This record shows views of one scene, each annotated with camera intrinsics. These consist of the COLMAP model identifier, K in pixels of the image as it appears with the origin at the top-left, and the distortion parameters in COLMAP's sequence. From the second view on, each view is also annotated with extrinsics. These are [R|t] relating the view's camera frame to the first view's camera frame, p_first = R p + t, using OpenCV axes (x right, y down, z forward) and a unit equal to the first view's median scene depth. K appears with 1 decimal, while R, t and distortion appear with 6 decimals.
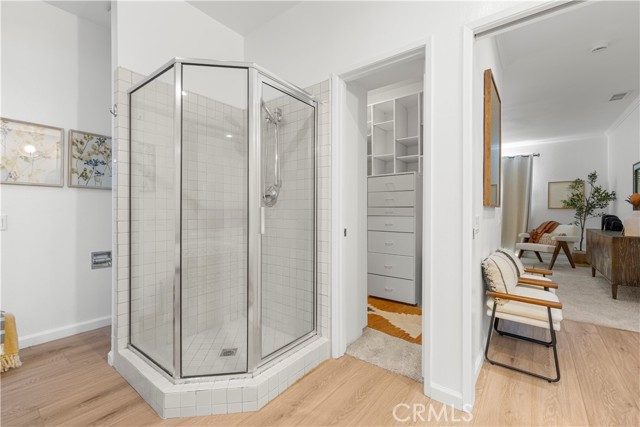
lens RADIAL K [[273.0, 0, 316.8], [0, 273.0, 215.6], [0, 0, 1]] dist [0.000743, -0.000566]
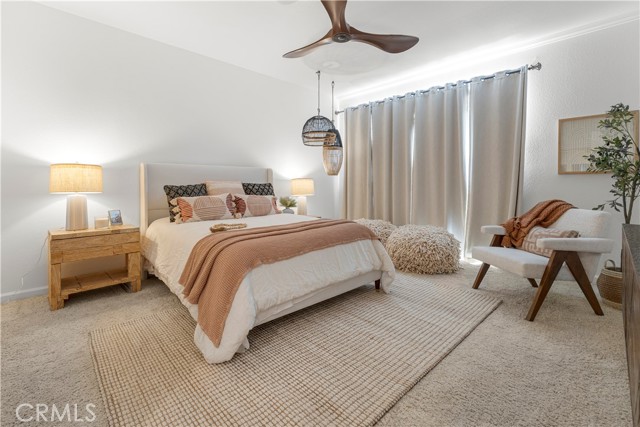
lens RADIAL K [[273.0, 0, 327.1], [0, 273.0, 194.8], [0, 0, 1]] dist [0.000743, -0.000566]
pose [[0.992798, 0.000241, -0.119803, 0.536113], [0.002541, 0.999731, 0.023066, -0.000426], [0.119776, -0.023205, 0.992530, 0.500370]]
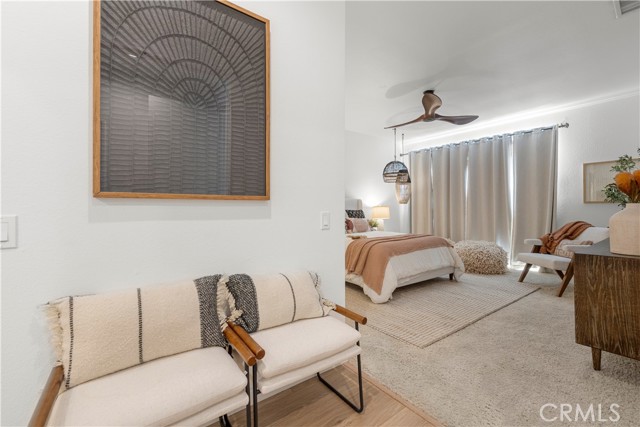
lens RADIAL K [[273.0, 0, 322.8], [0, 273.0, 212.7], [0, 0, 1]] dist [0.000743, -0.000566]
pose [[0.972049, -0.004639, -0.234733, 0.410132], [0.003903, 0.999986, -0.003601, -0.000936], [0.234746, 0.002584, 0.972053, 0.205629]]
